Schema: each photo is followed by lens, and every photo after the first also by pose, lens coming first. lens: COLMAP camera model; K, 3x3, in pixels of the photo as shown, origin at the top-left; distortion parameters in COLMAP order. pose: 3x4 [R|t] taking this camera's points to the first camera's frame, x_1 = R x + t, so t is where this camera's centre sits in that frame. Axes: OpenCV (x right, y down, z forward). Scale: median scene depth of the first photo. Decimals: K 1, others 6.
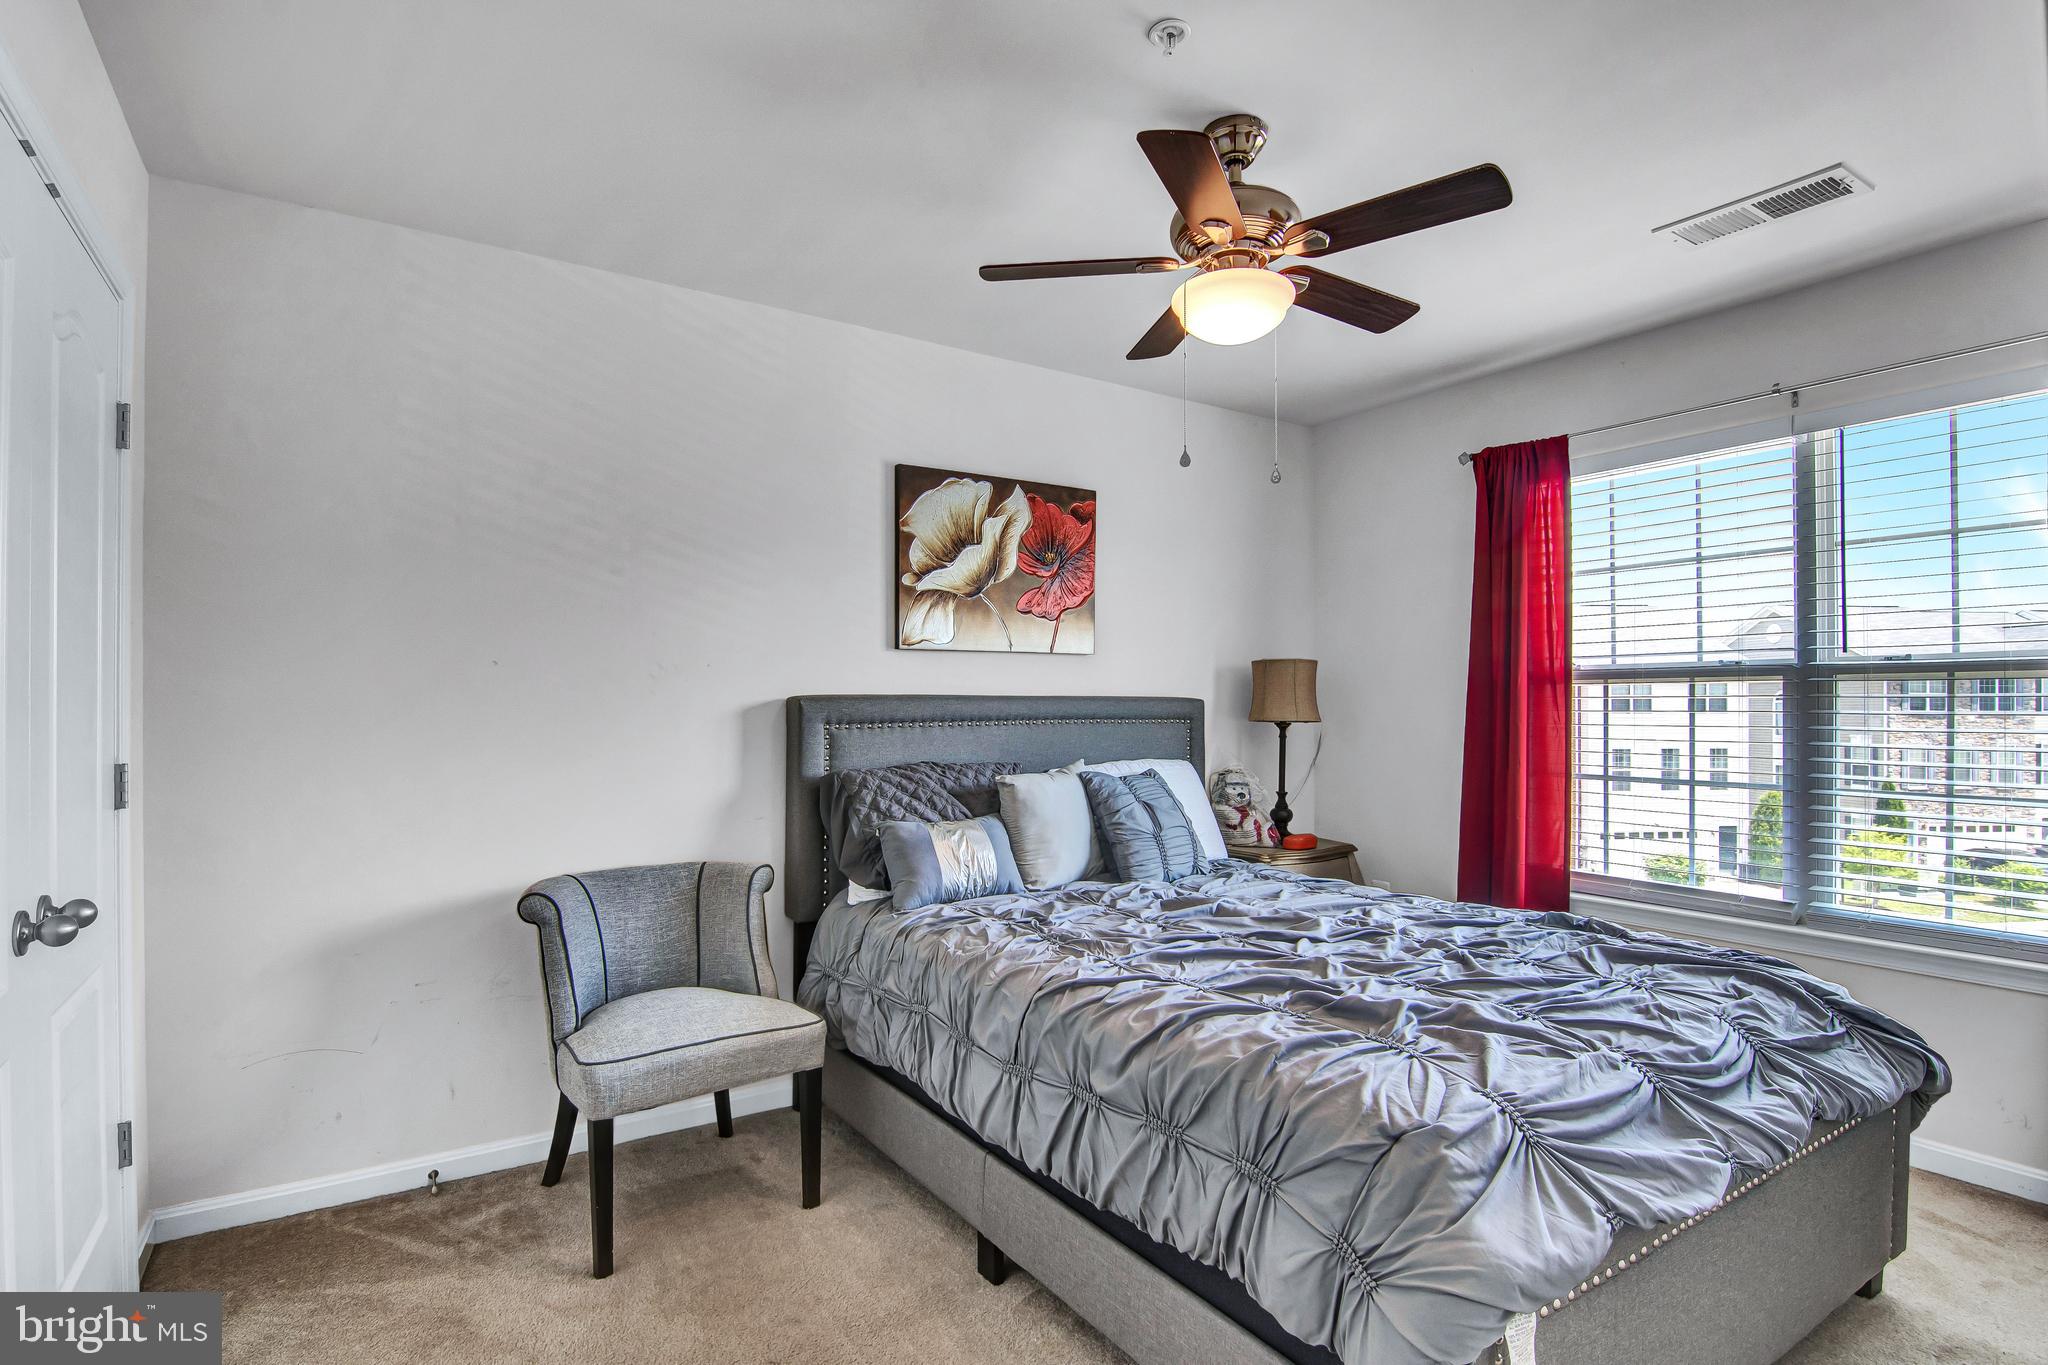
lens RADIAL K [[1024.1, 0, 1026.5], [0, 1024.1, 703.6], [0, 0, 1]] dist [0.001007, -0.000449]
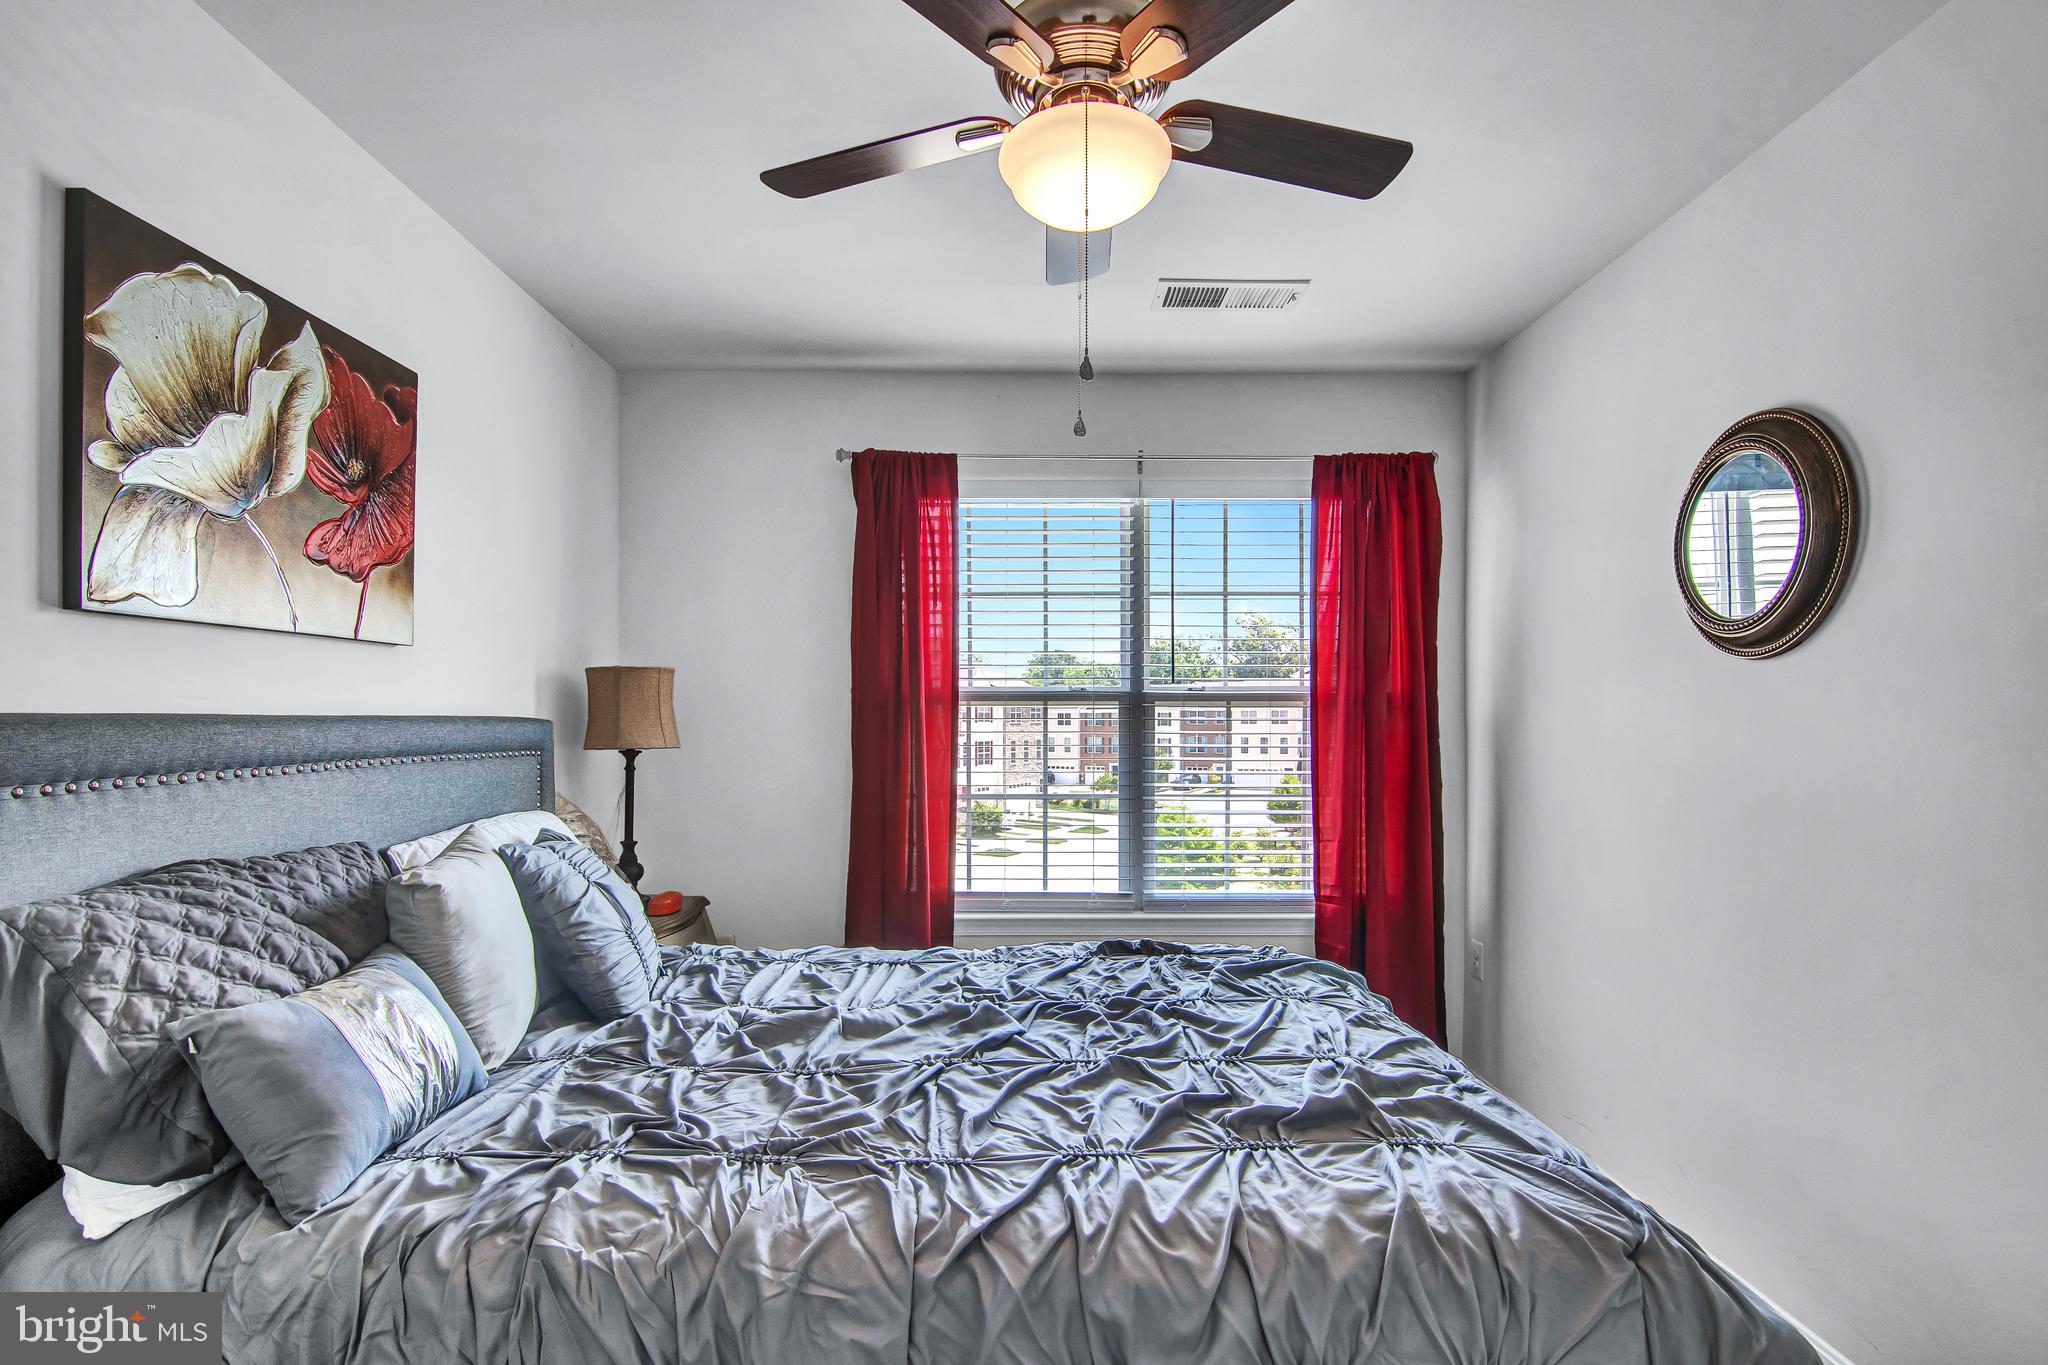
lens RADIAL K [[995.1, 0, 1026.2], [0, 995.1, 735.6], [0, 0, 1]] dist [0.001289, -0.019802]
pose [[0.545433, -0.013775, 0.838041, -0.251301], [-0.001010, 0.999853, 0.017093, -0.006672], [-0.838154, -0.010169, 0.545339, 0.423985]]
